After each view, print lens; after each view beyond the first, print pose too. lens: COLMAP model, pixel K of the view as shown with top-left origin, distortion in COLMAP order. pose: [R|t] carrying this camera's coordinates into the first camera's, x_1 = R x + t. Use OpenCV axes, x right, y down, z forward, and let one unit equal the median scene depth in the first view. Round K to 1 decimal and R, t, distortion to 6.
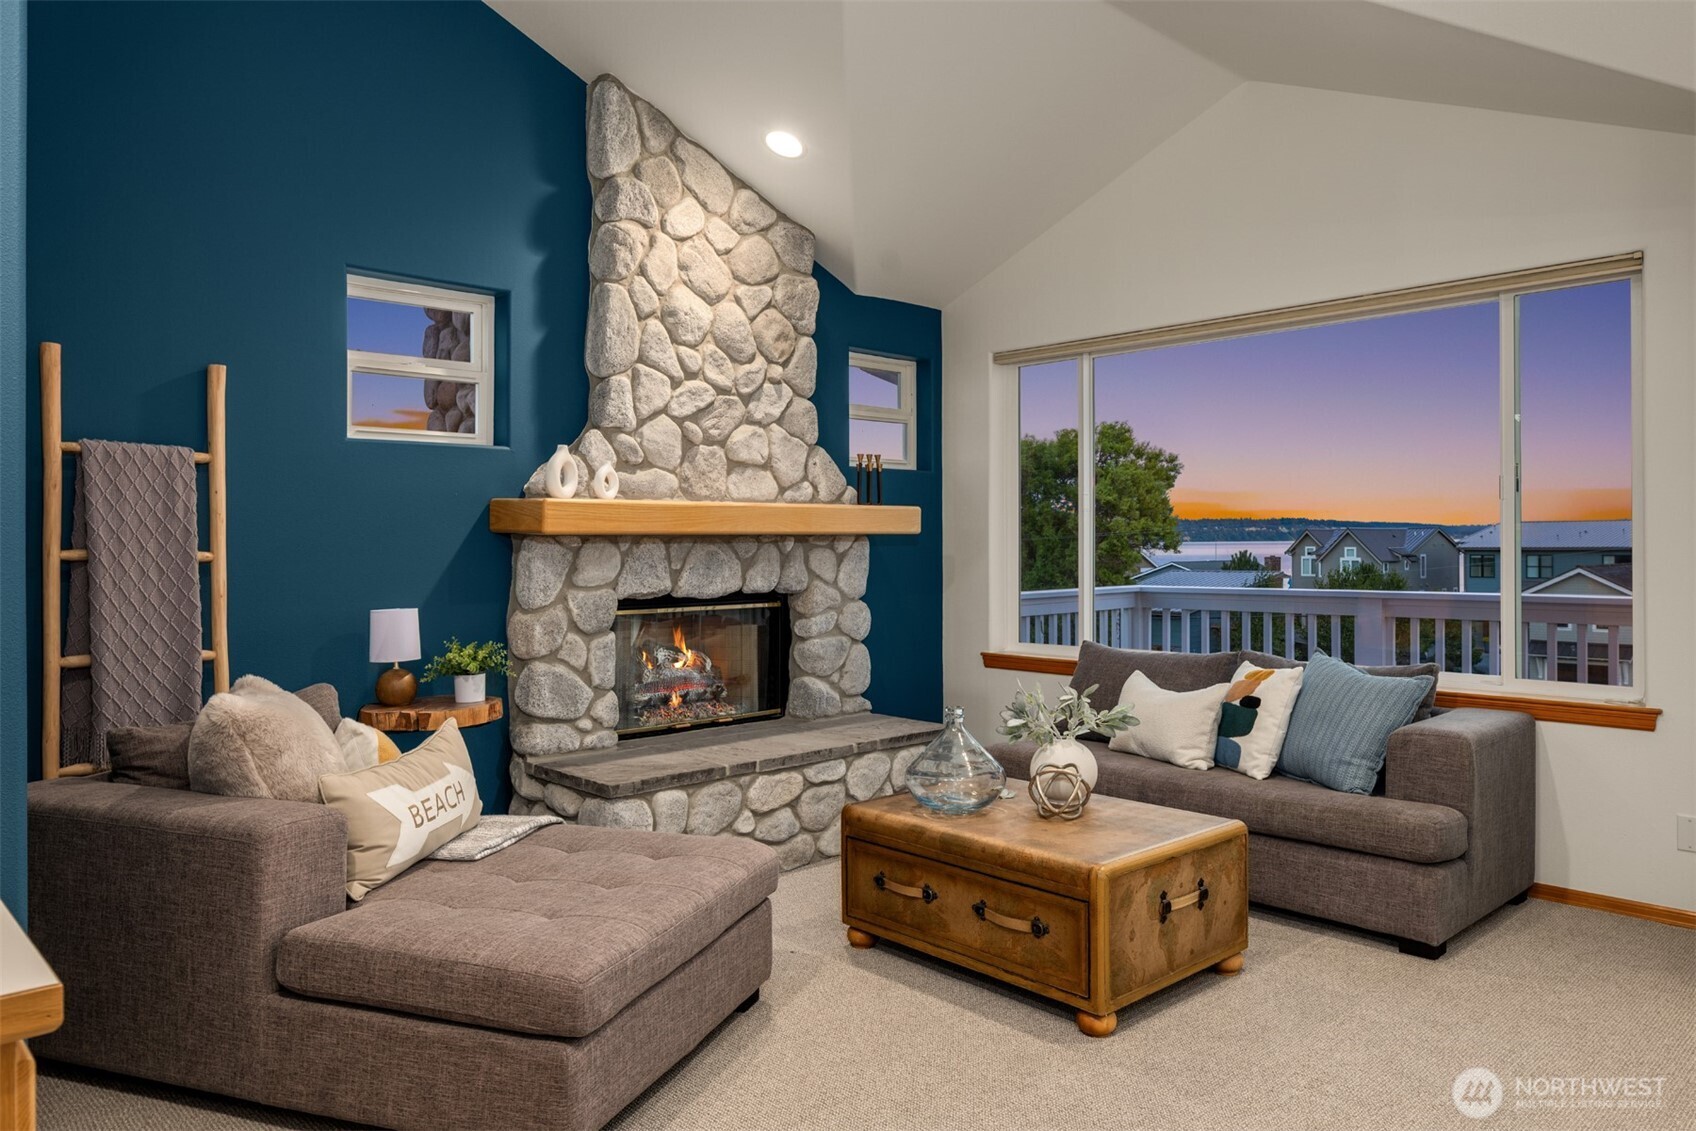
lens RADIAL K [[1150.9, 0, 851.9], [0, 1150.9, 549.9], [0, 0, 1]] dist [-0.014825, 0.027410]
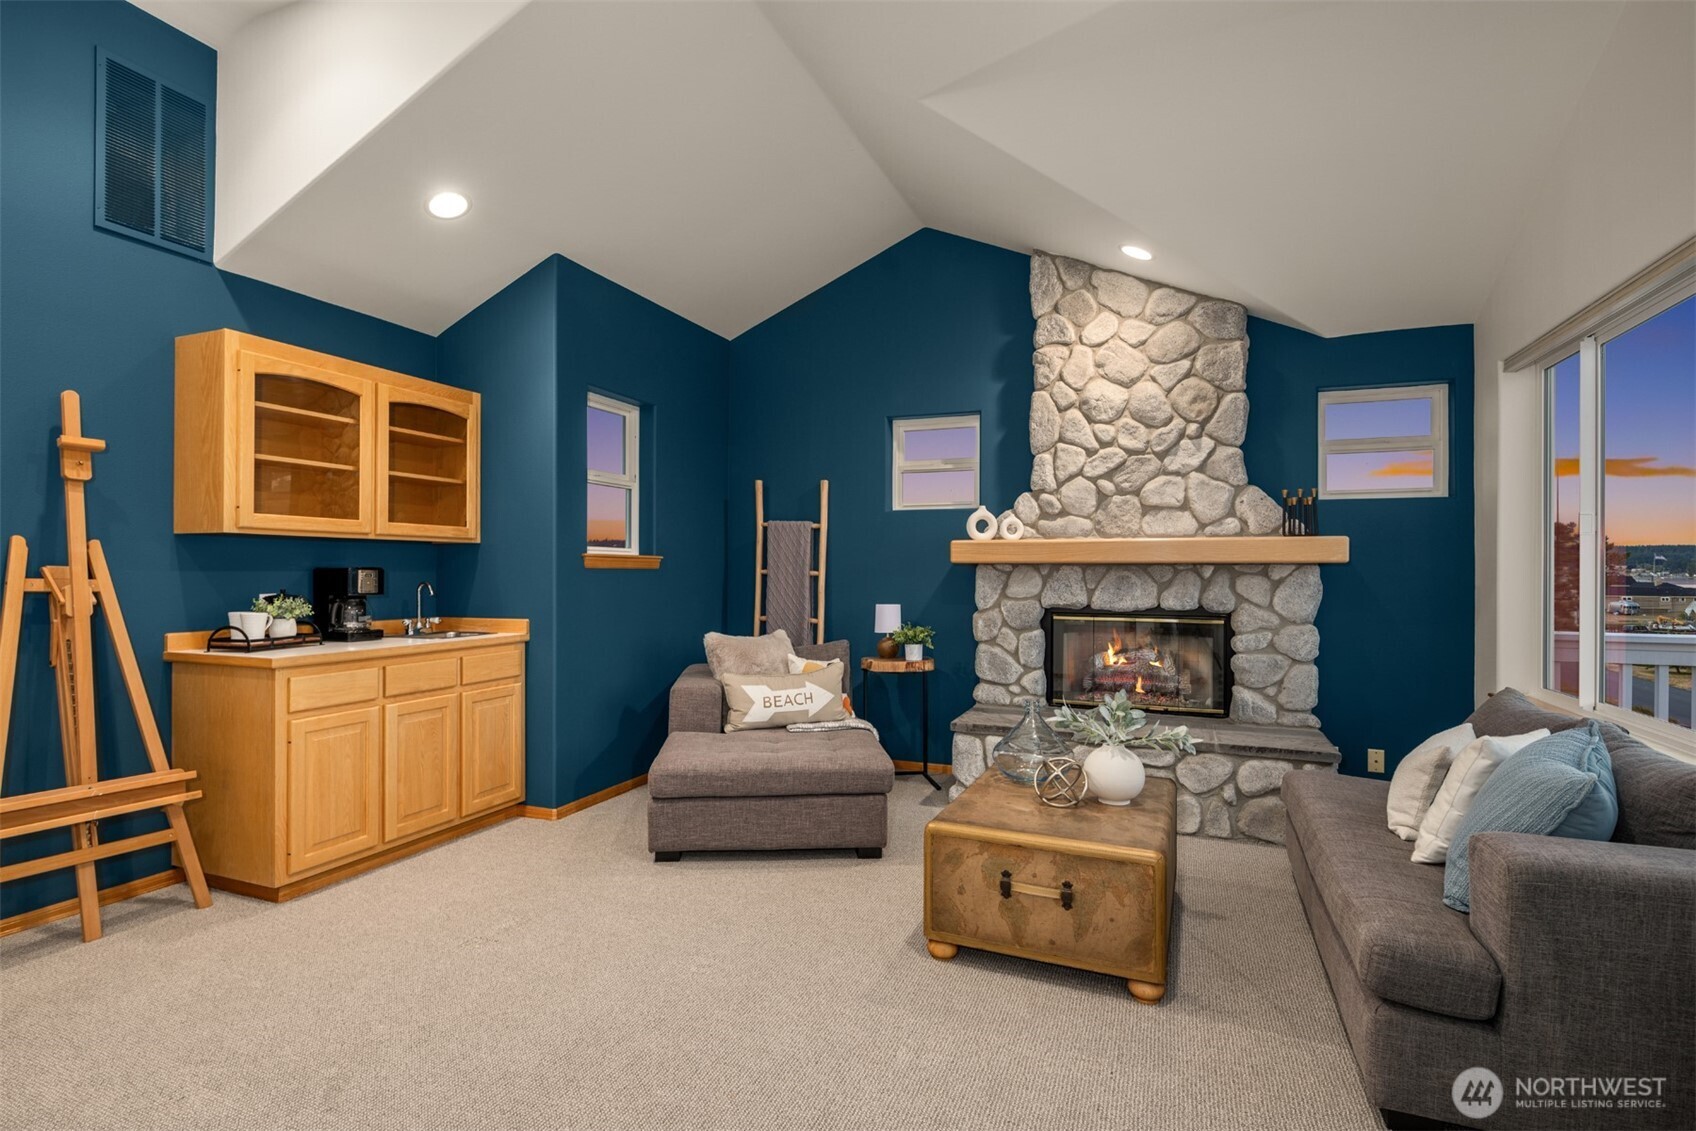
lens RADIAL K [[837.2, 0, 844.4], [0, 837.2, 574.6], [0, 0, 1]] dist [0.007078, -0.001798]
pose [[0.402572, 0.013556, -0.915288, 0.641017], [-0.012406, 0.999879, 0.009352, -0.005424], [0.915304, 0.007590, 0.402691, 0.332193]]
